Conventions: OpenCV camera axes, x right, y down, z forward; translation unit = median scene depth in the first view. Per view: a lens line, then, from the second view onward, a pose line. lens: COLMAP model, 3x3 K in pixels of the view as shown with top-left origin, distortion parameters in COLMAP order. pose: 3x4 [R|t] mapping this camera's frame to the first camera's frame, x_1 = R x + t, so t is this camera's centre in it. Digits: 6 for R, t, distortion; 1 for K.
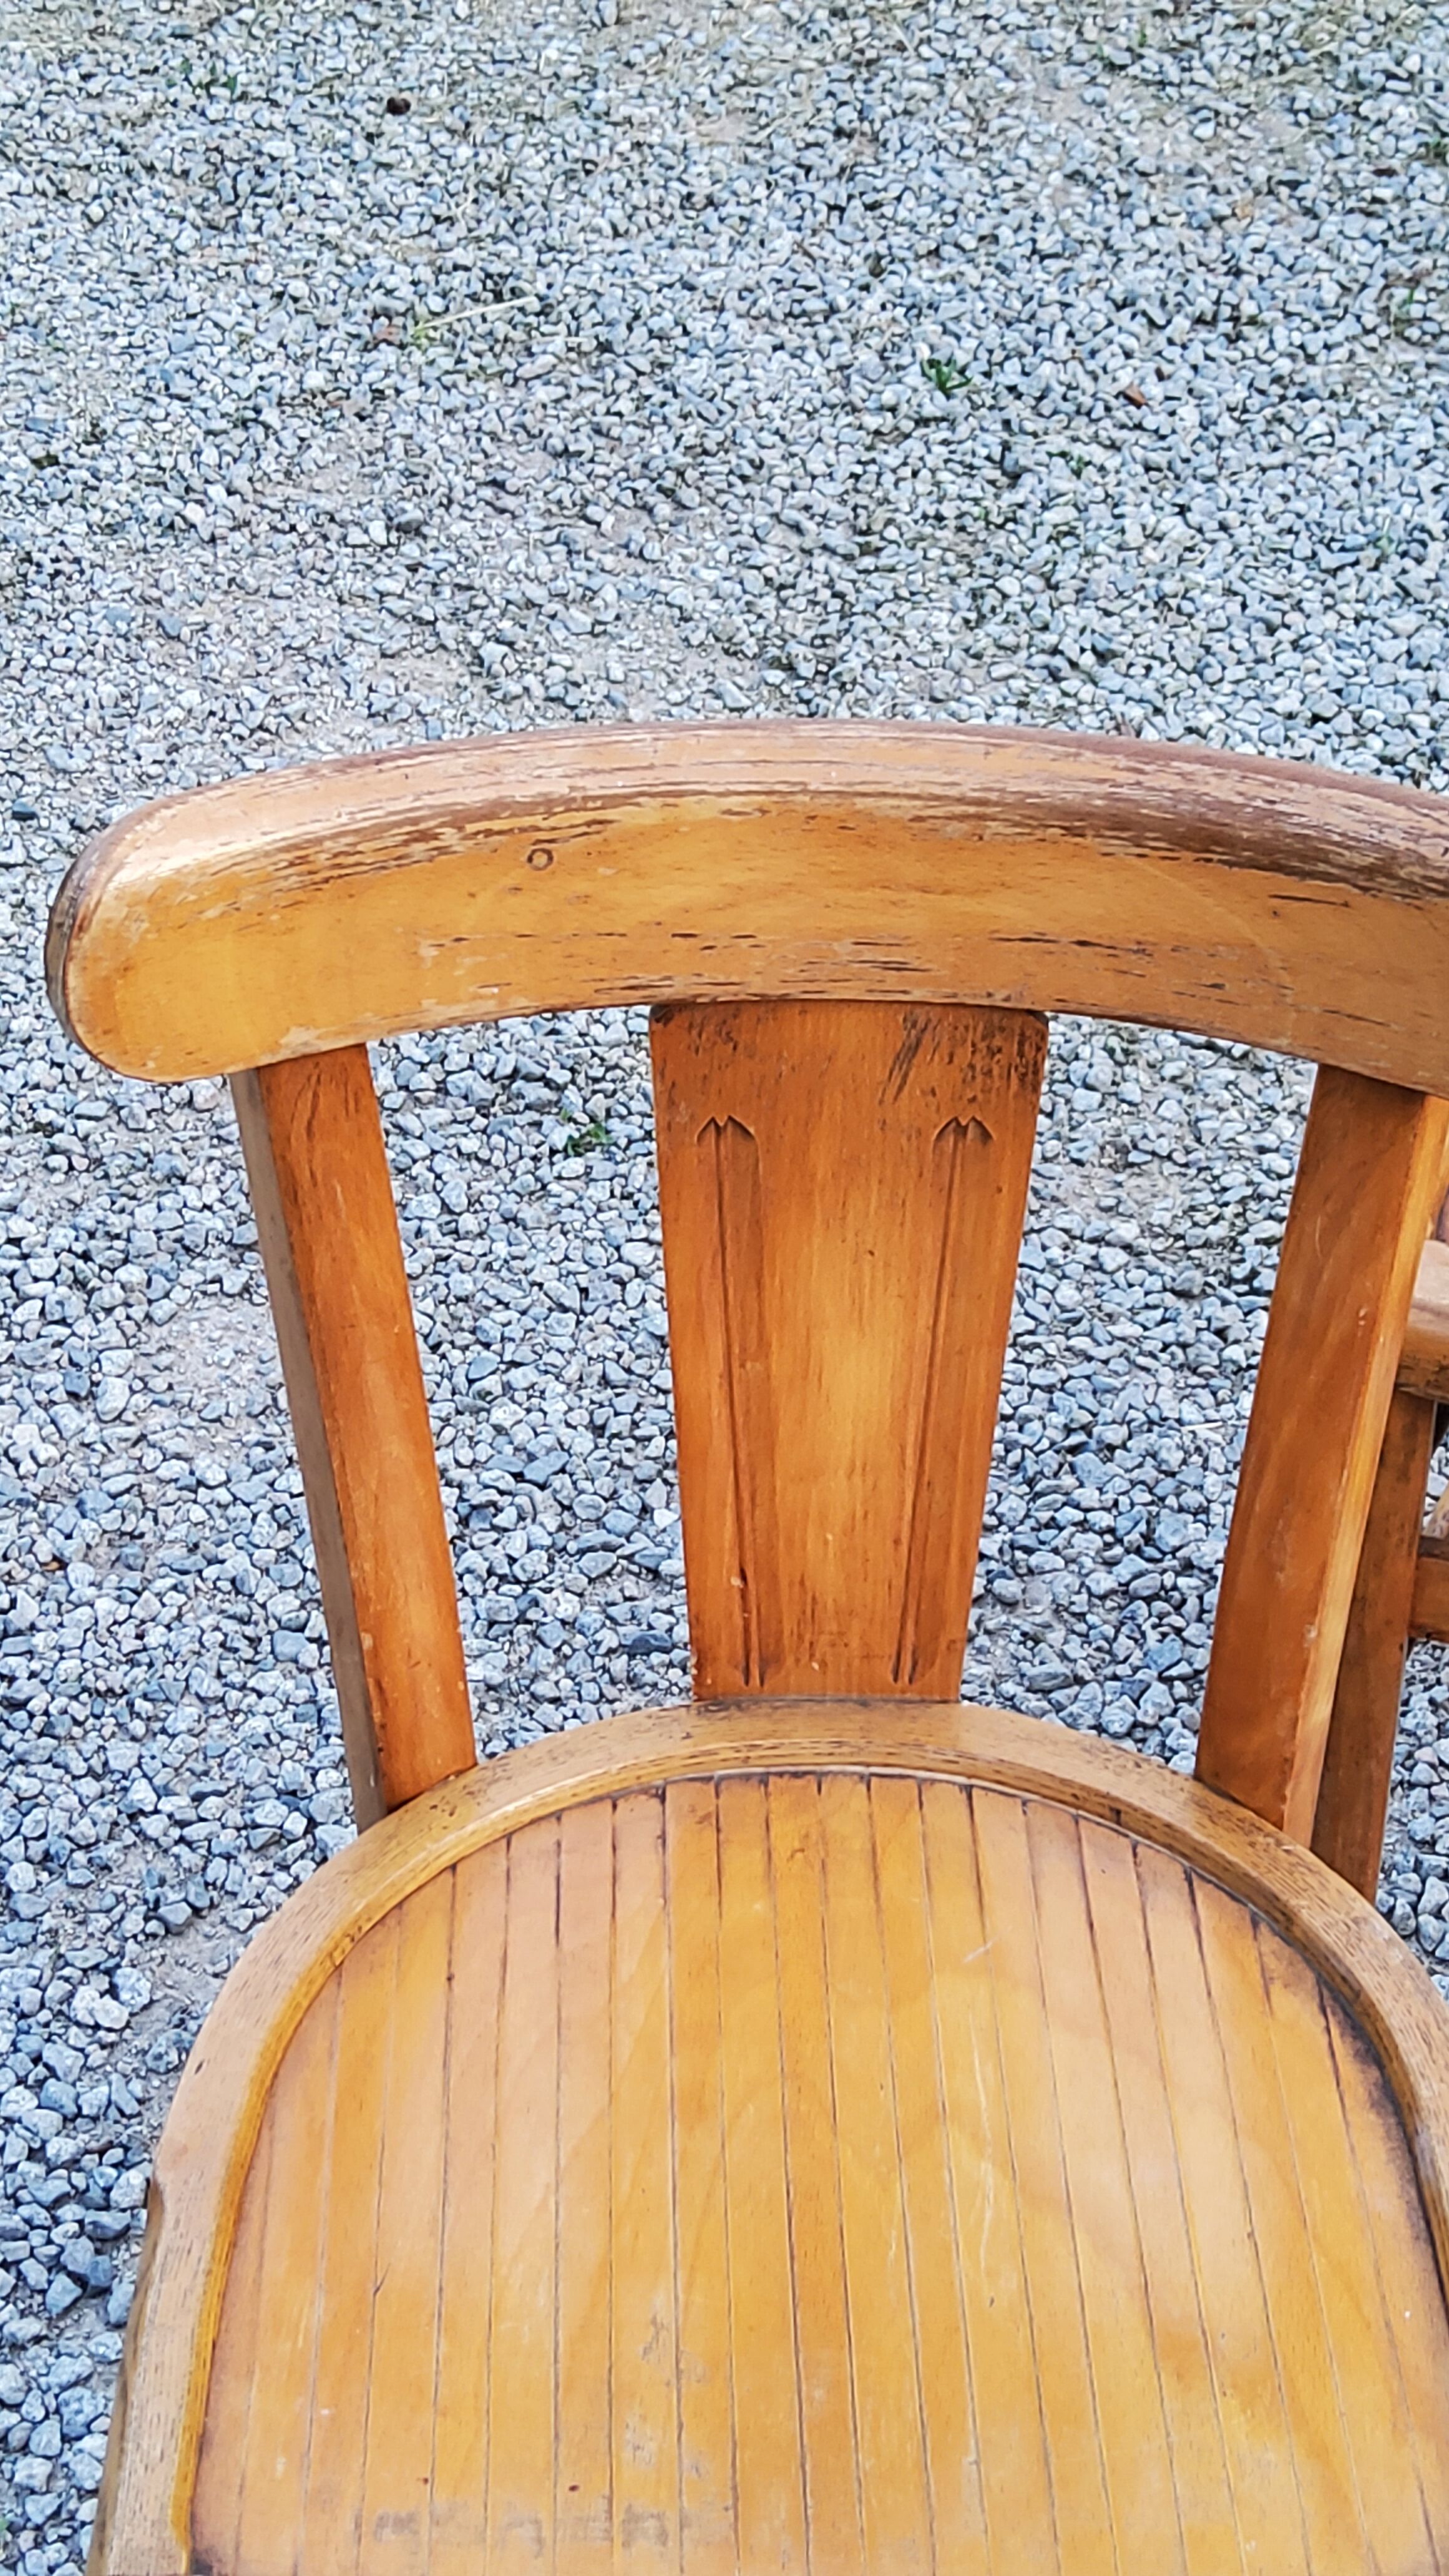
lens RADIAL K [[3856.9, 0, 749.2], [0, 3856.9, 1254.1], [0, 0, 1]] dist [0.122682, 0.000000]
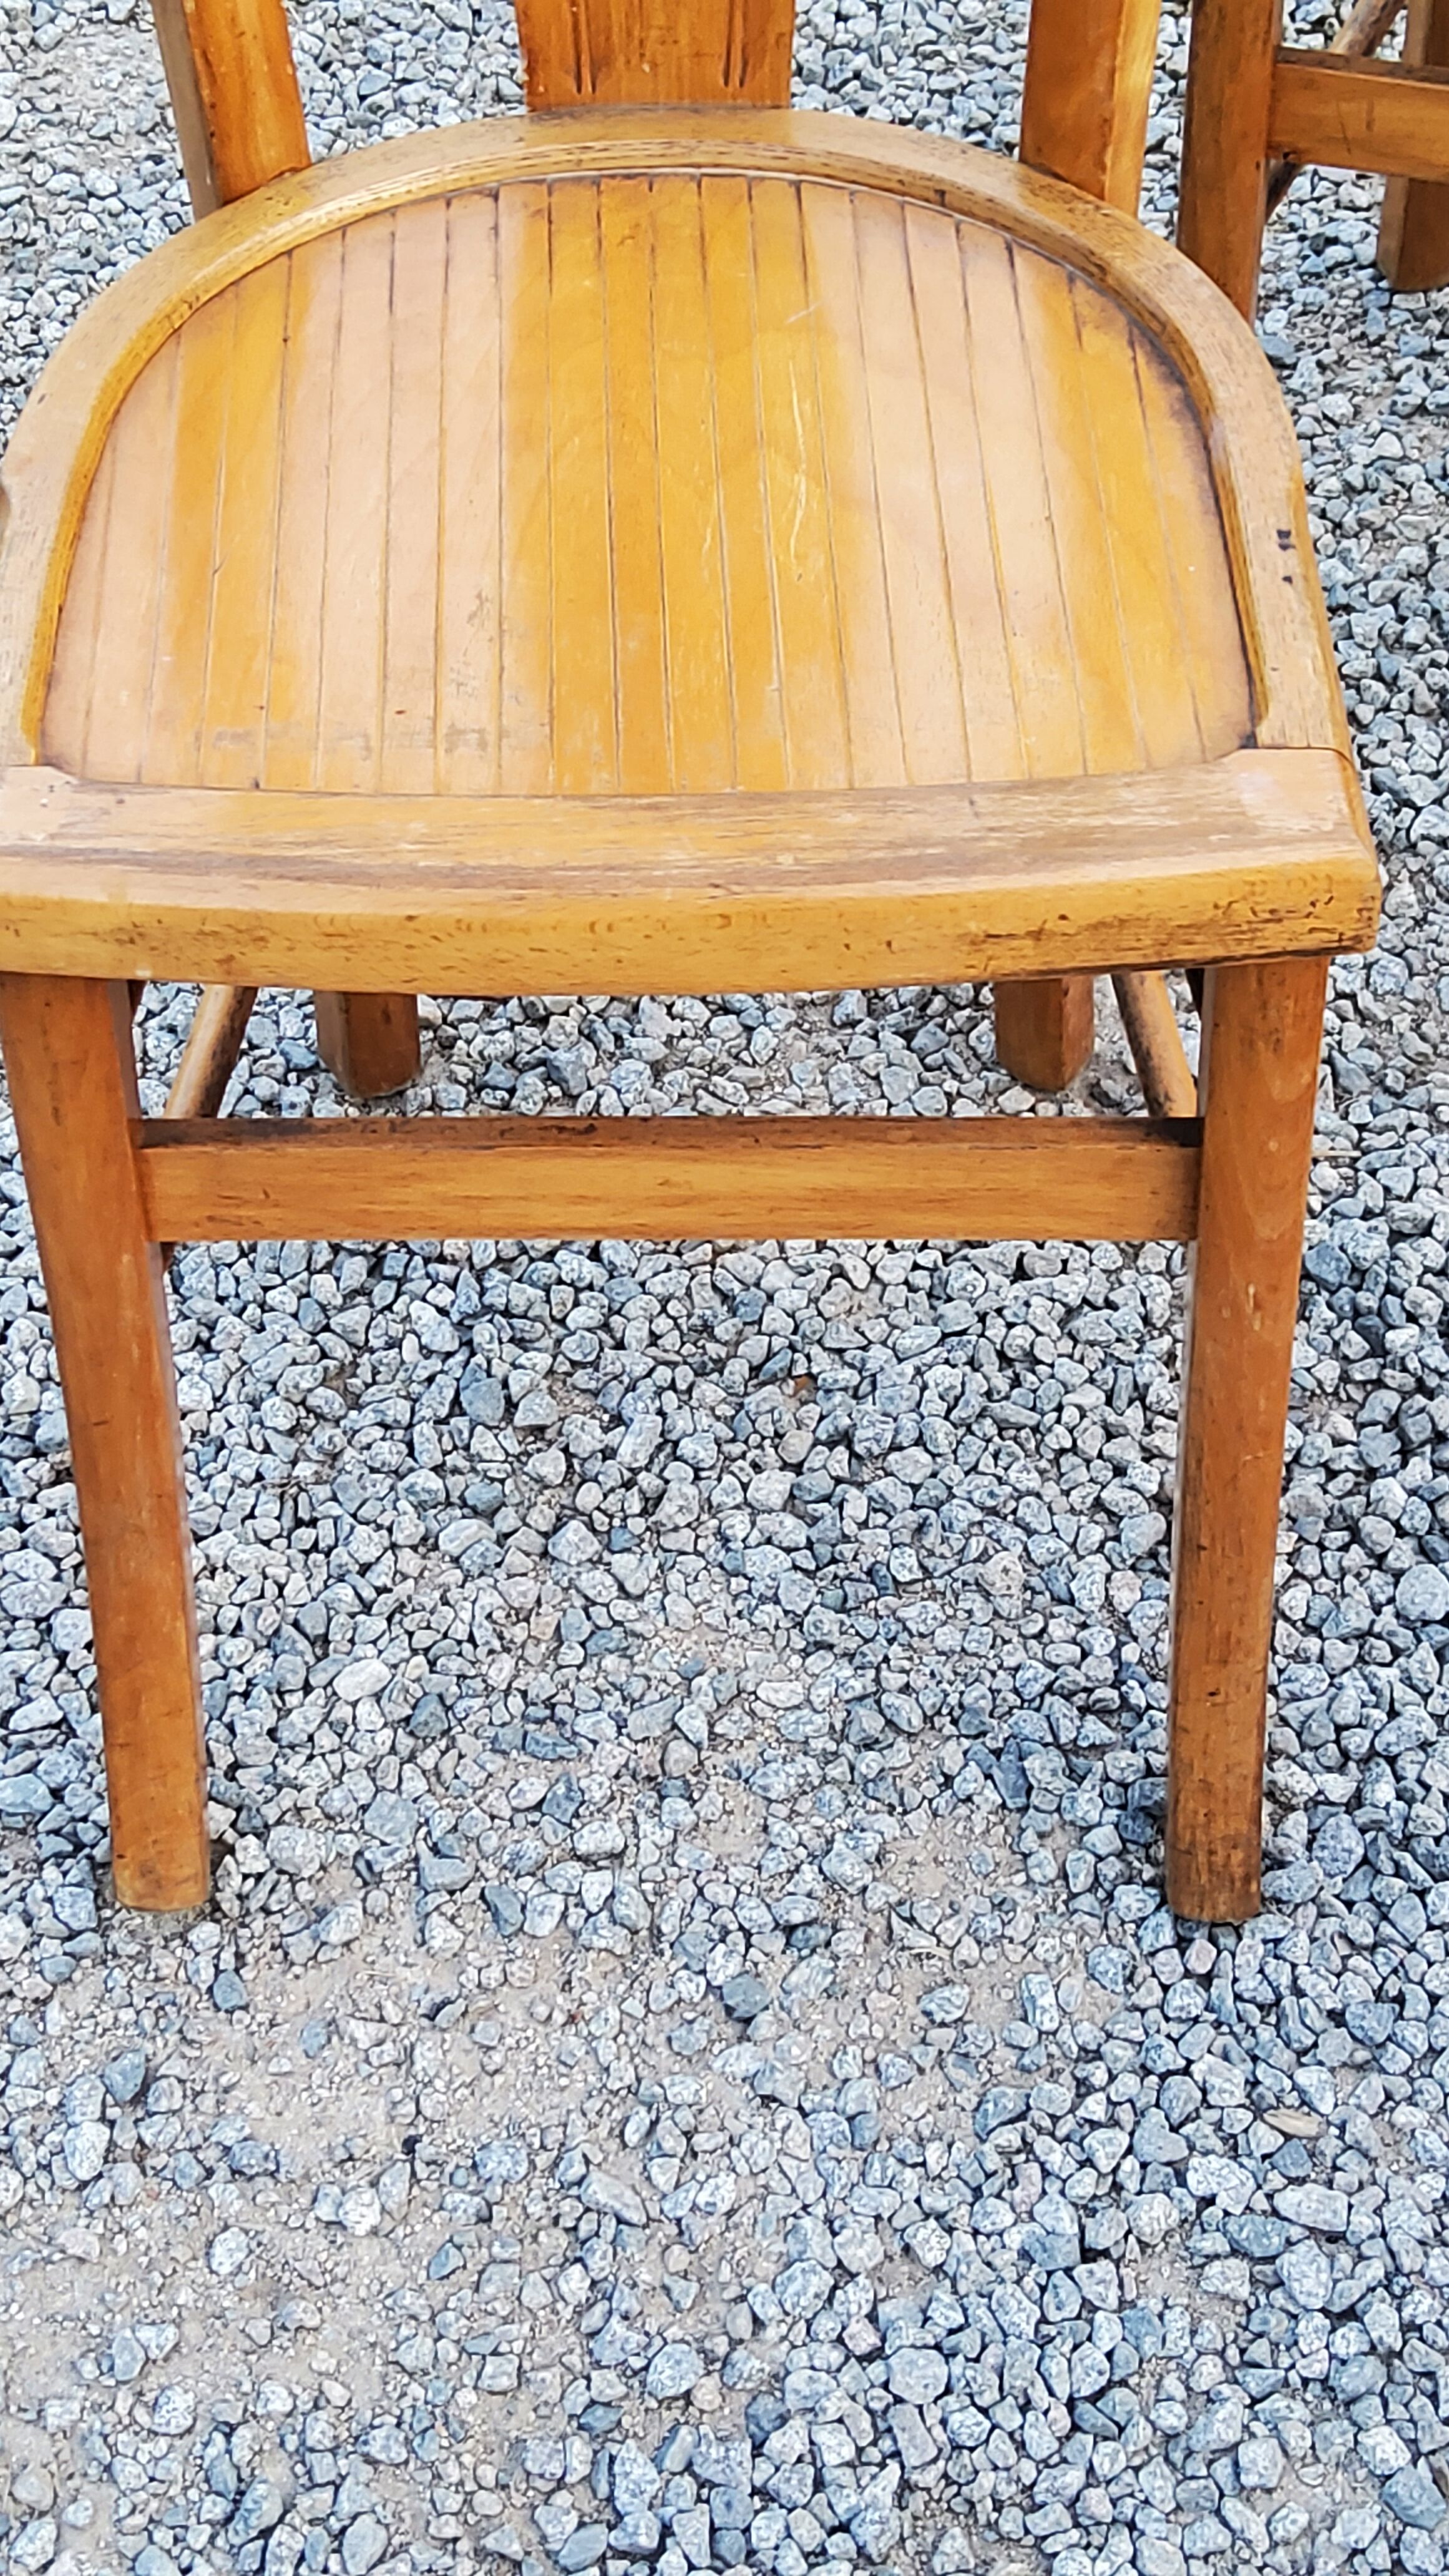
lens RADIAL K [[3856.9, 0, 747.3], [0, 3856.9, 1263.0], [0, 0, 1]] dist [0.122682, 0.000000]
pose [[0.999822, -0.017448, -0.007135, 0.026771], [0.018505, 0.980582, 0.195235, 0.126253], [0.003590, -0.195333, 0.980731, -0.033248]]
